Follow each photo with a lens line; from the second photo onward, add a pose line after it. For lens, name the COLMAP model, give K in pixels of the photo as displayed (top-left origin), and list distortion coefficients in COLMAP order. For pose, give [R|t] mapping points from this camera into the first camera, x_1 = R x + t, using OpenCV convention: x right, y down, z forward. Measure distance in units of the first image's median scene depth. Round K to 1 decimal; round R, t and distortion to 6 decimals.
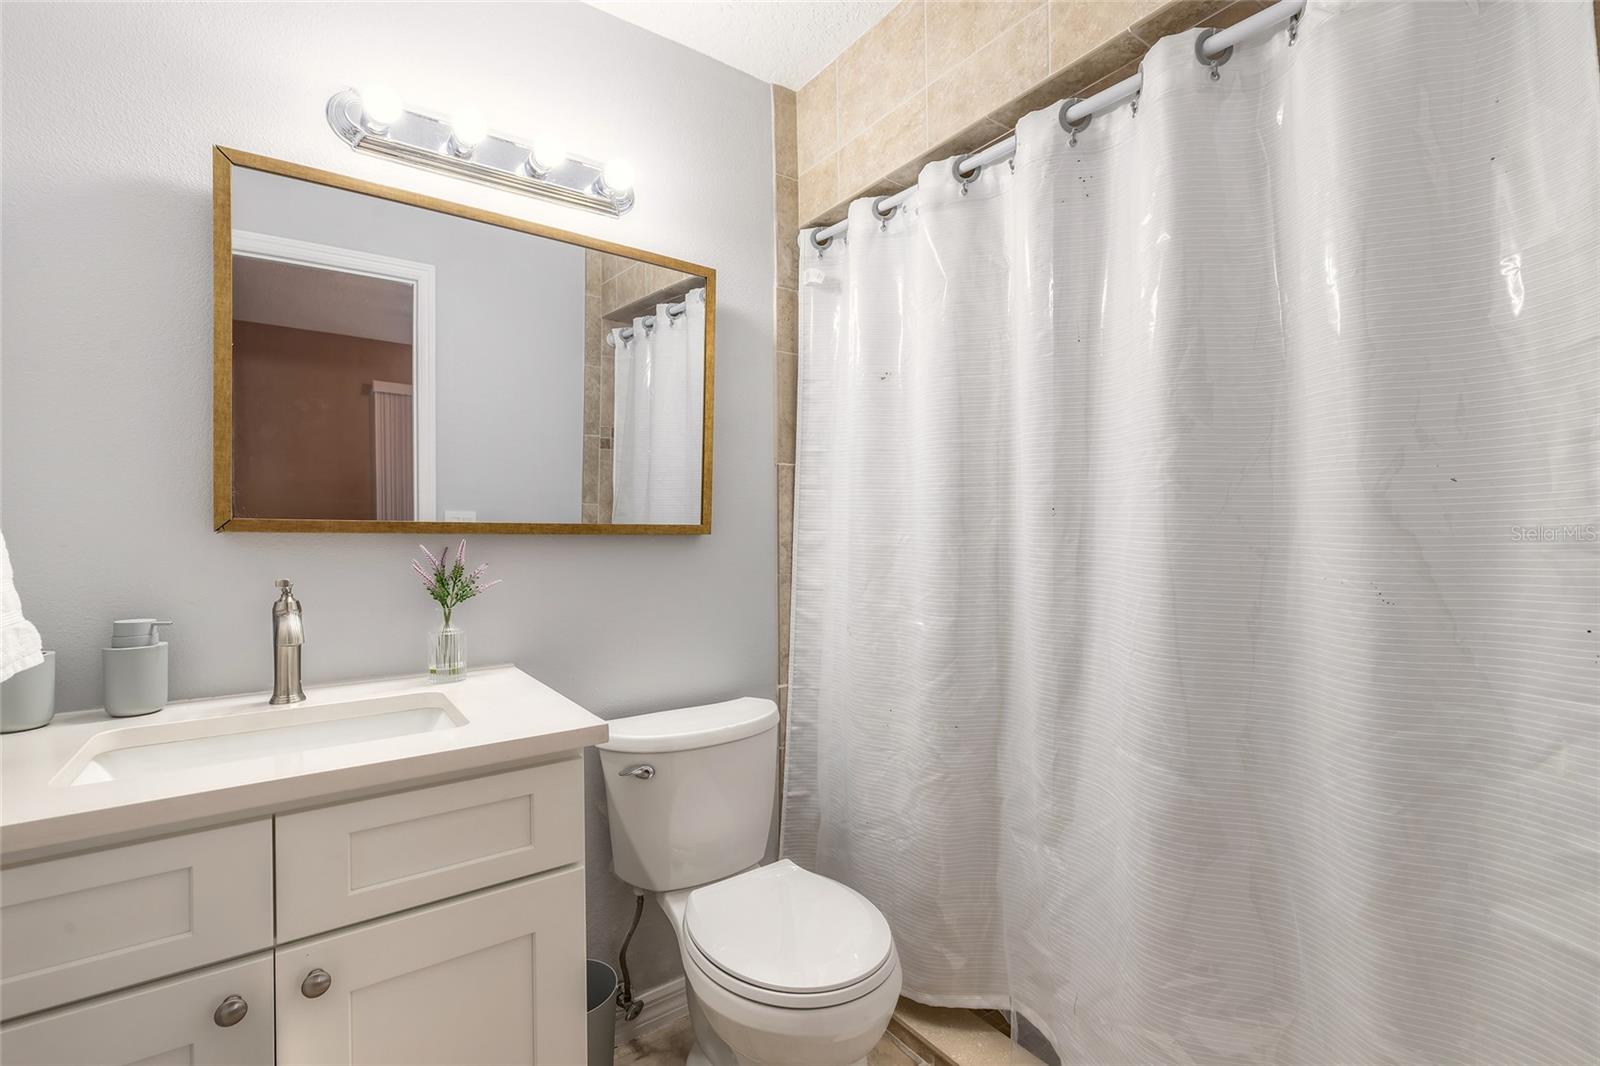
lens RADIAL K [[724.1, 0, 796.0], [0, 724.1, 535.3], [0, 0, 1]] dist [0.011226, -0.000990]
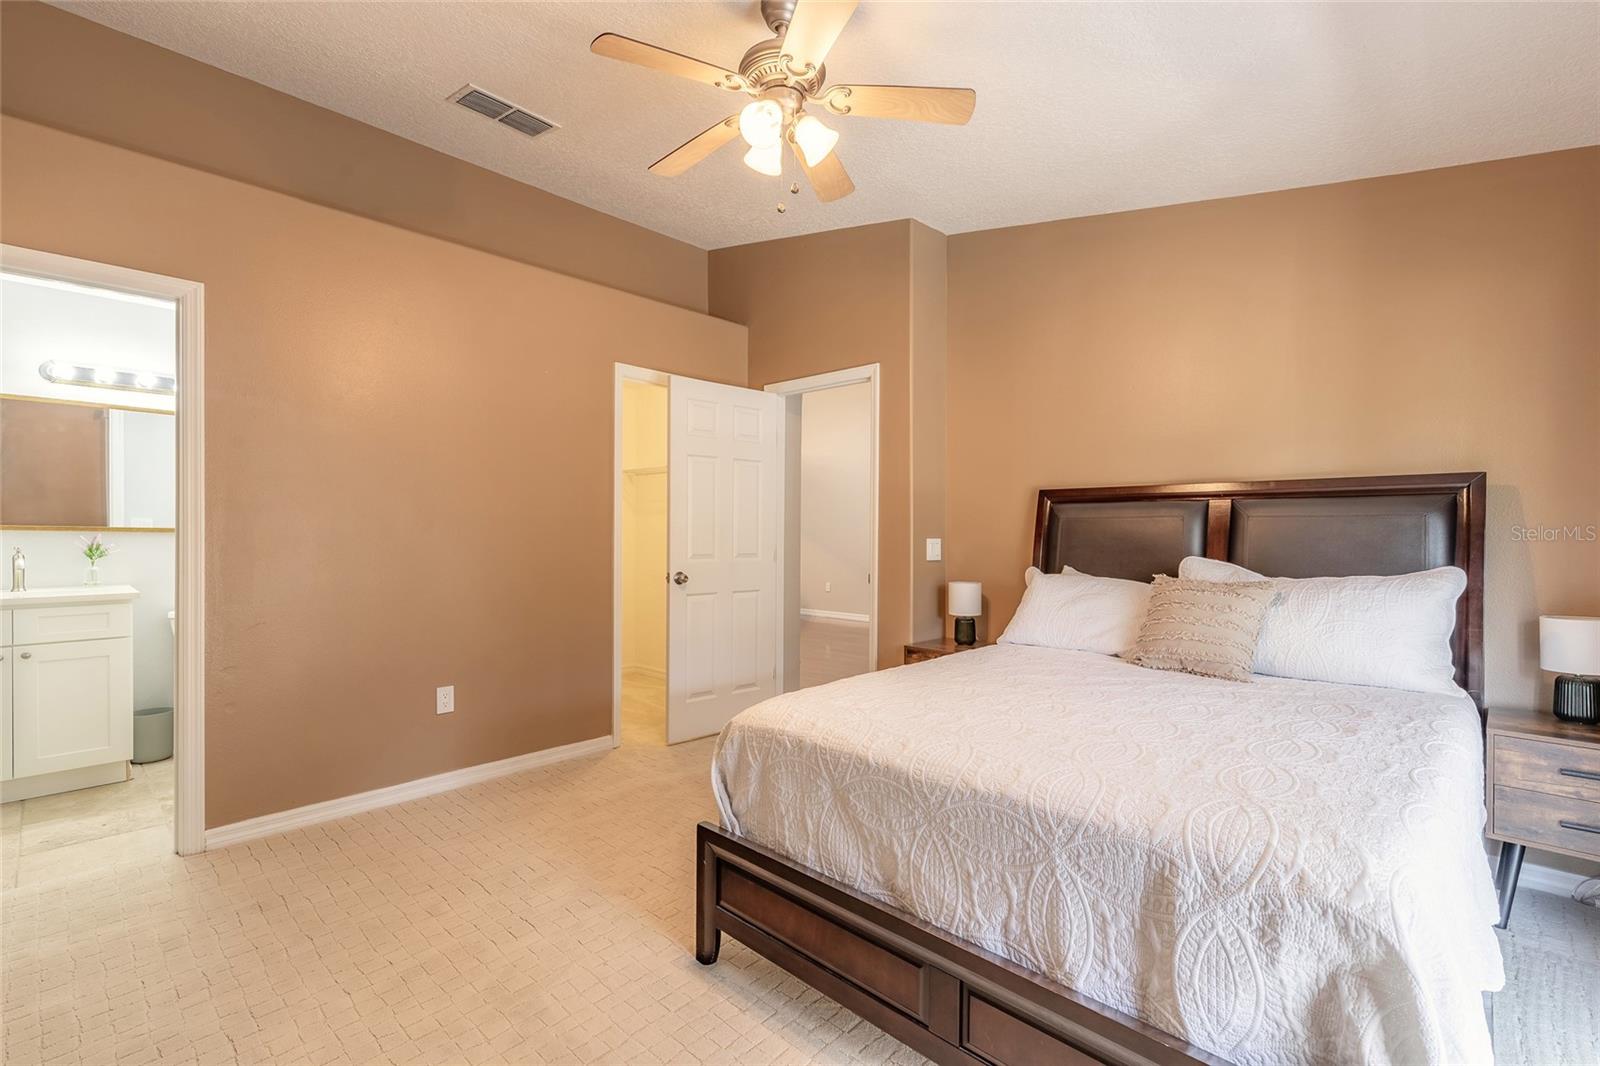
lens RADIAL K [[724.1, 0, 805.5], [0, 724.1, 532.8], [0, 0, 1]] dist [0.011226, -0.000990]
pose [[0.979483, 0.003180, 0.201501, 1.507325], [0.000357, 0.999846, -0.017518, 0.048919], [-0.201526, 0.017230, 0.979332, -2.105509]]
